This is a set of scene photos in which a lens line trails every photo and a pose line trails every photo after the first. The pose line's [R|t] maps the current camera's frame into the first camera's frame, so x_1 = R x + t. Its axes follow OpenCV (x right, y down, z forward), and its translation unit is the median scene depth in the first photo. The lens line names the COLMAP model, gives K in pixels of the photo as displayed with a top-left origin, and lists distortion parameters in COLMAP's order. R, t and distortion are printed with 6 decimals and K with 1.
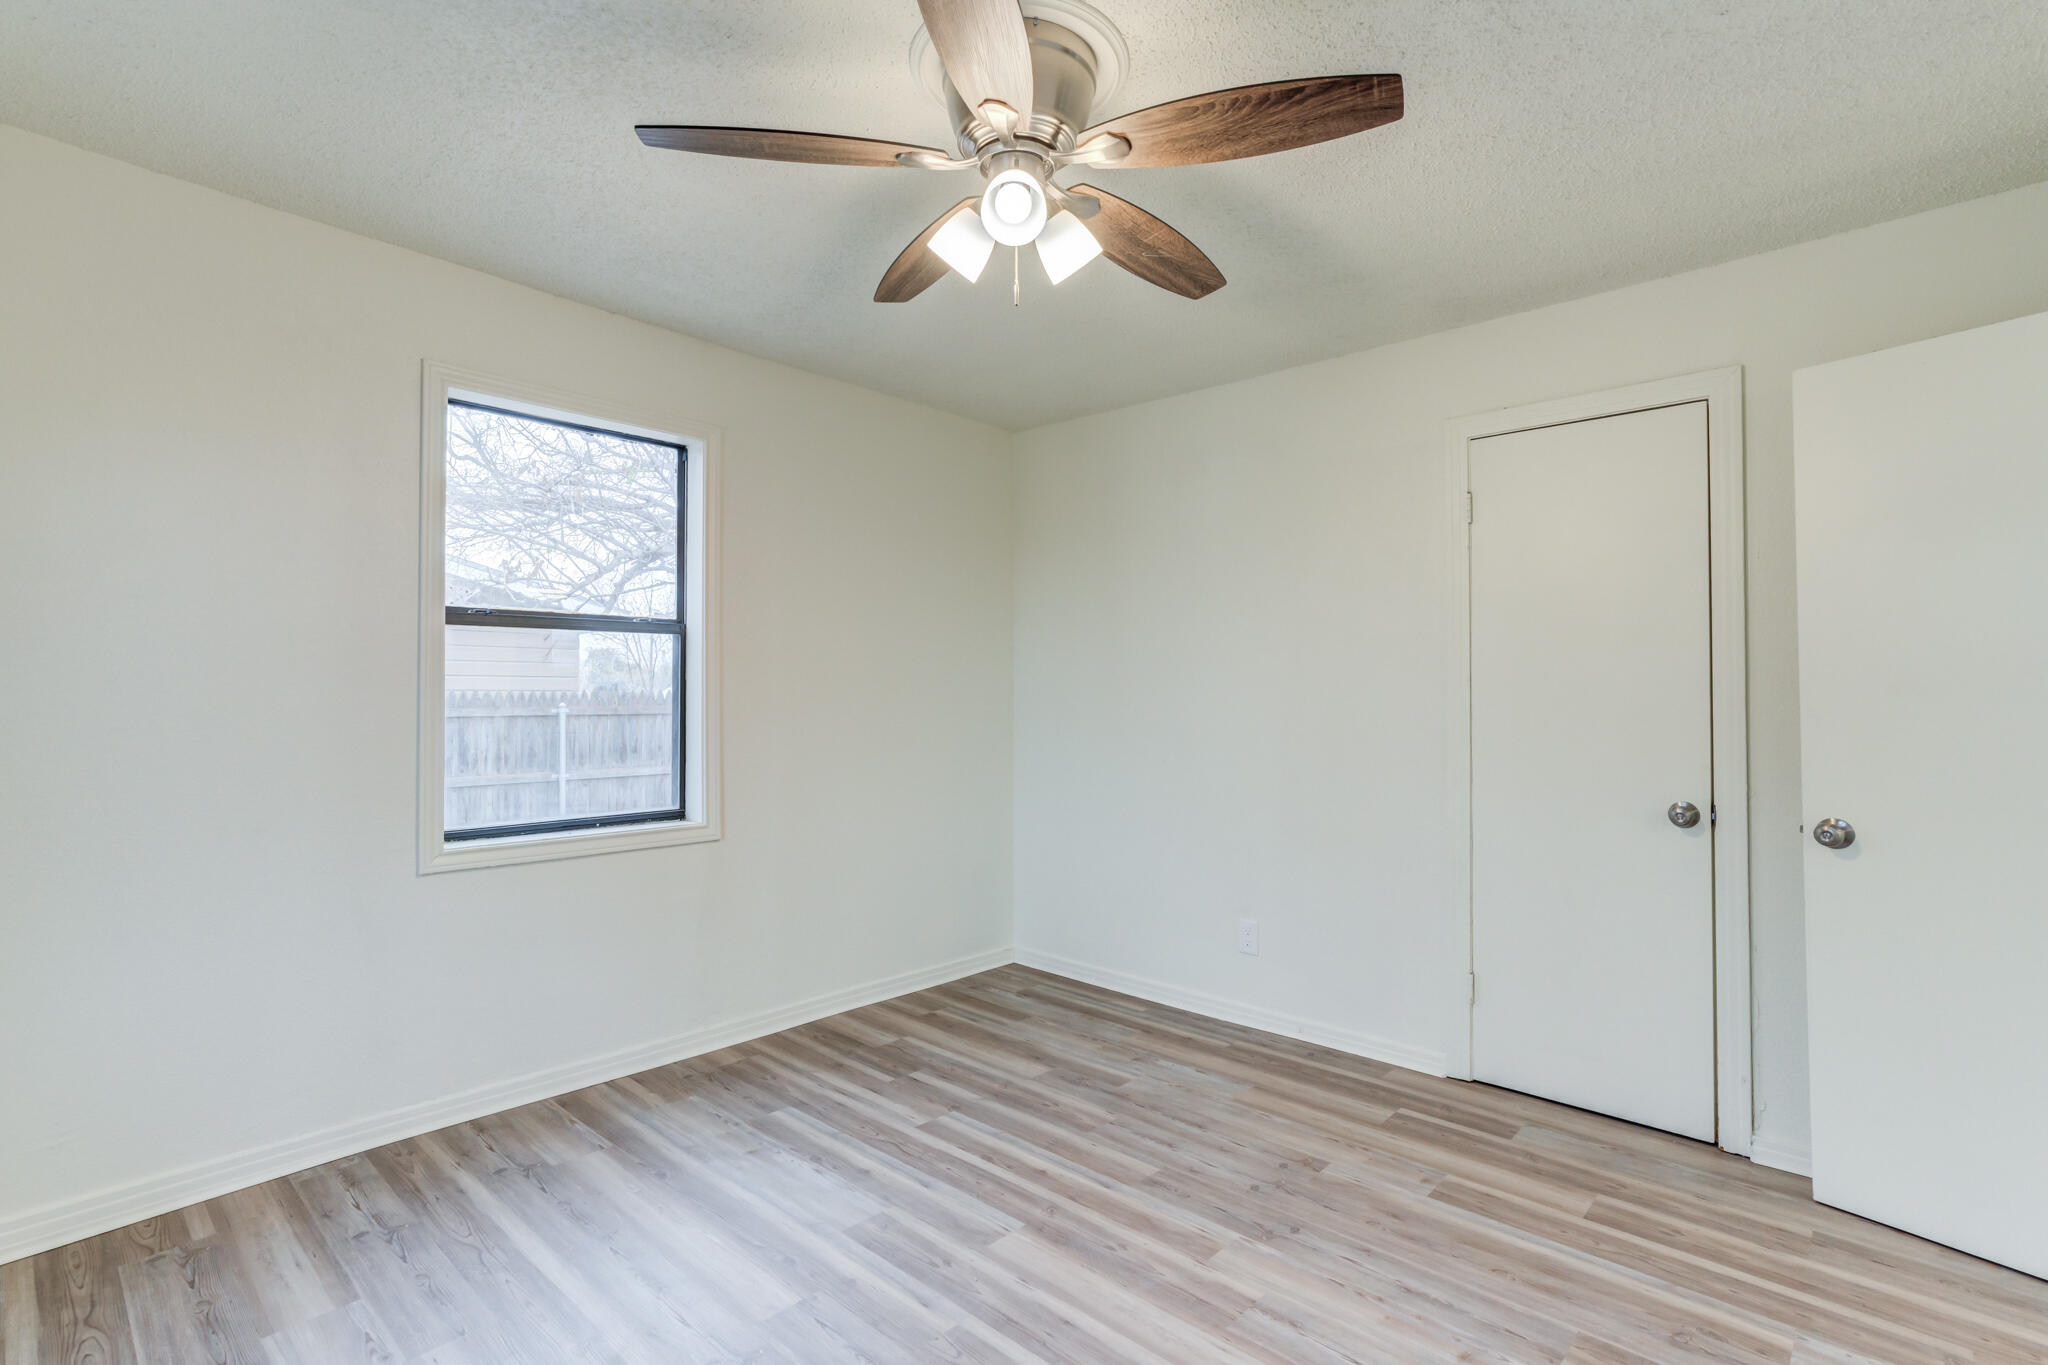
lens RADIAL K [[964.9, 0, 1024.0], [0, 964.9, 682.5], [0, 0, 1]] dist [-0.045800, 0.028128]
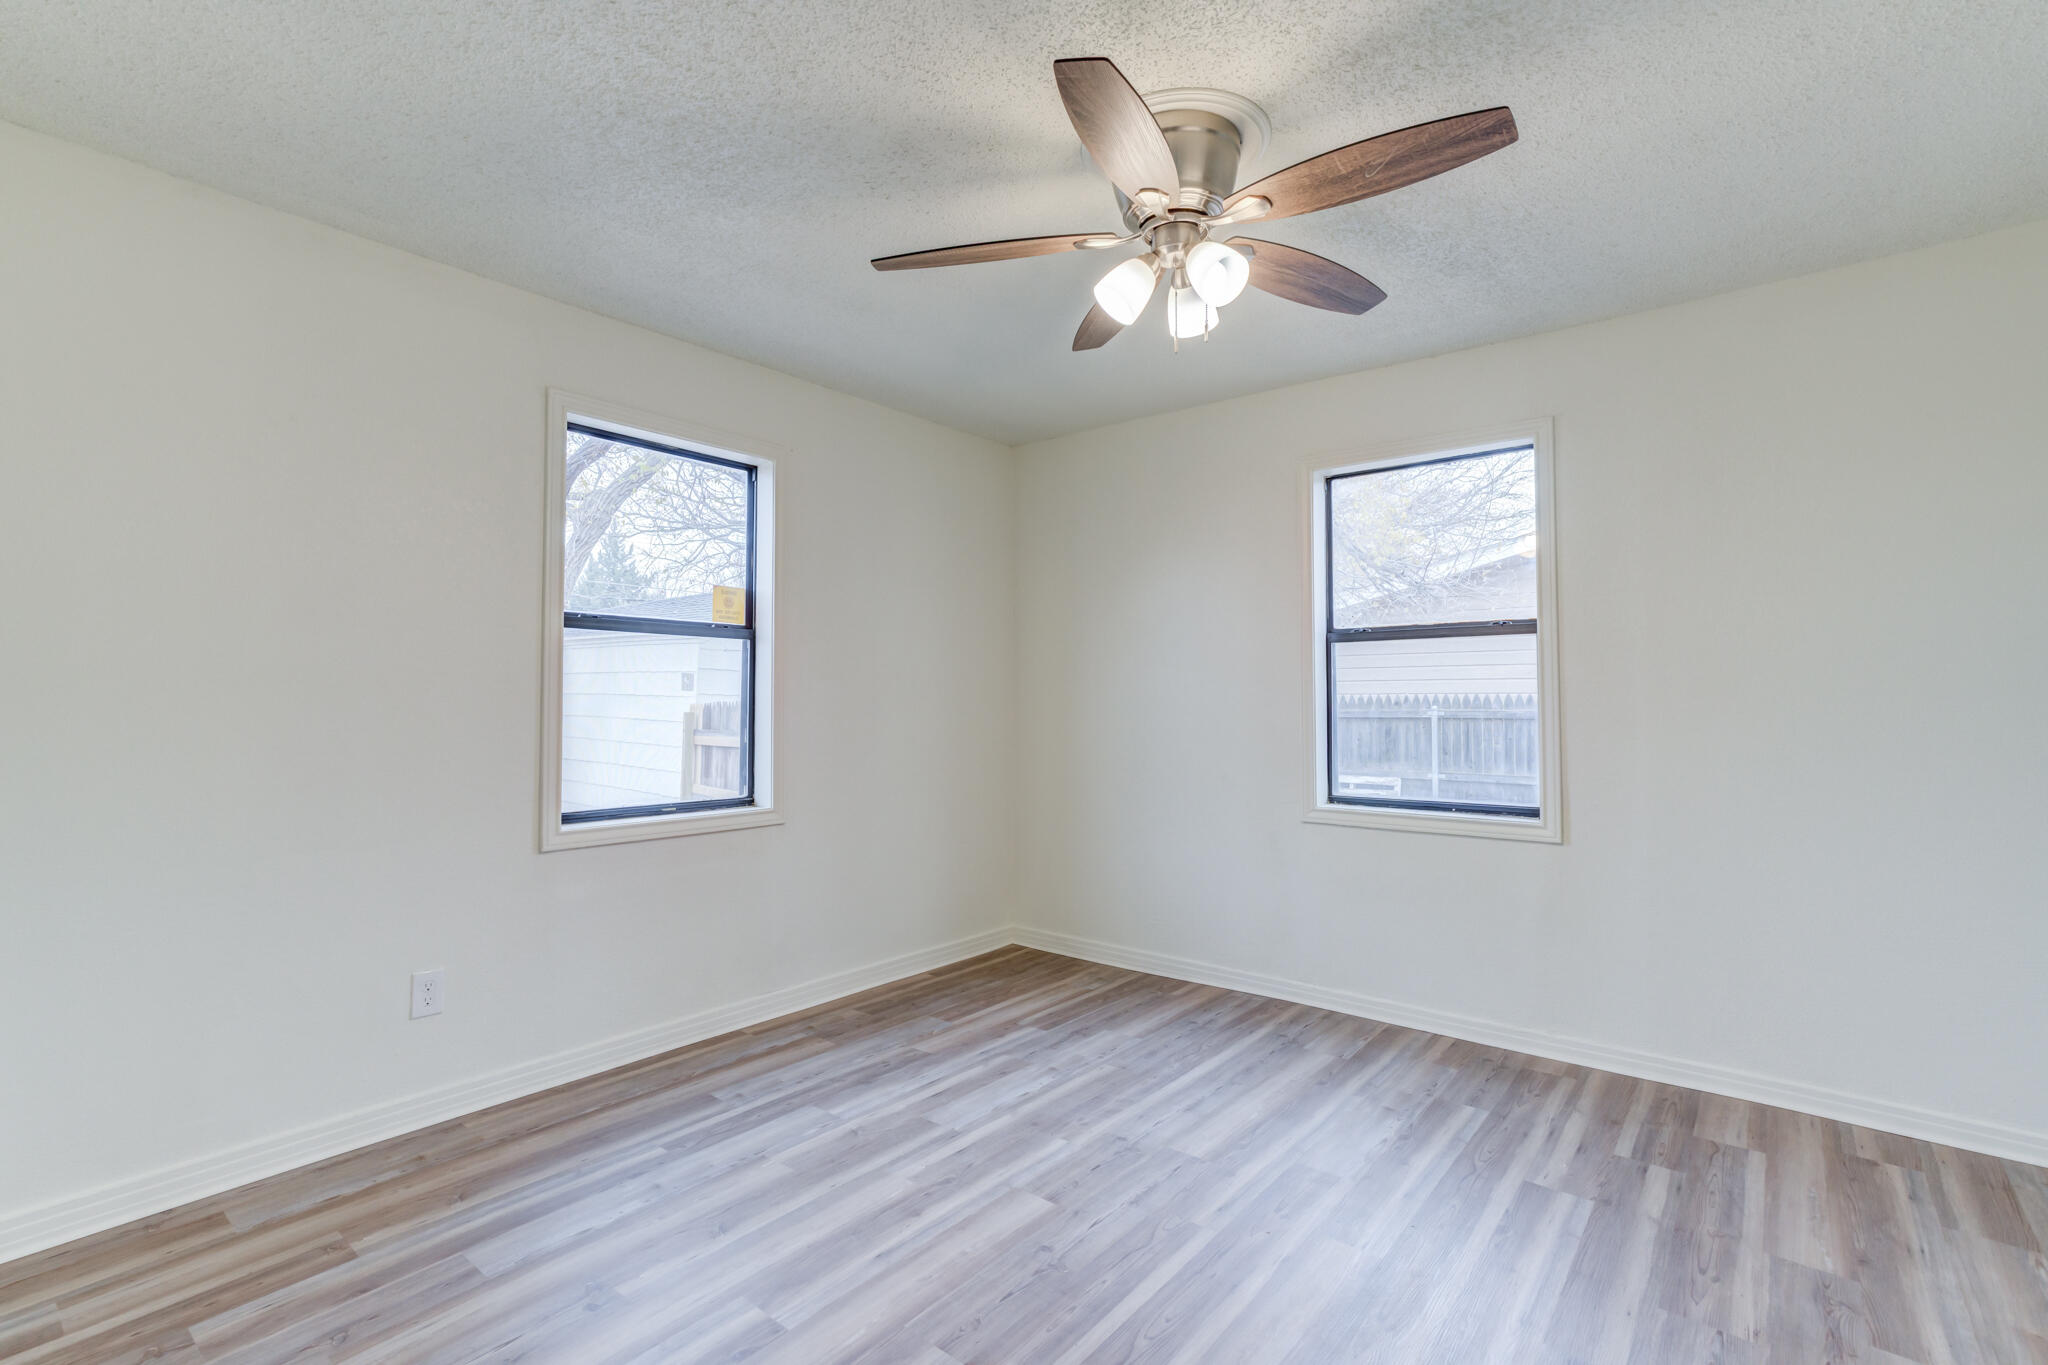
lens RADIAL K [[942.2, 0, 1024.1], [0, 942.2, 691.0], [0, 0, 1]] dist [0.002400, 0.000598]
pose [[0.079123, 0.001030, -0.996864, 0.688731], [0.007408, 0.999971, 0.001621, -0.002696], [0.996837, -0.007513, 0.079113, 0.429773]]
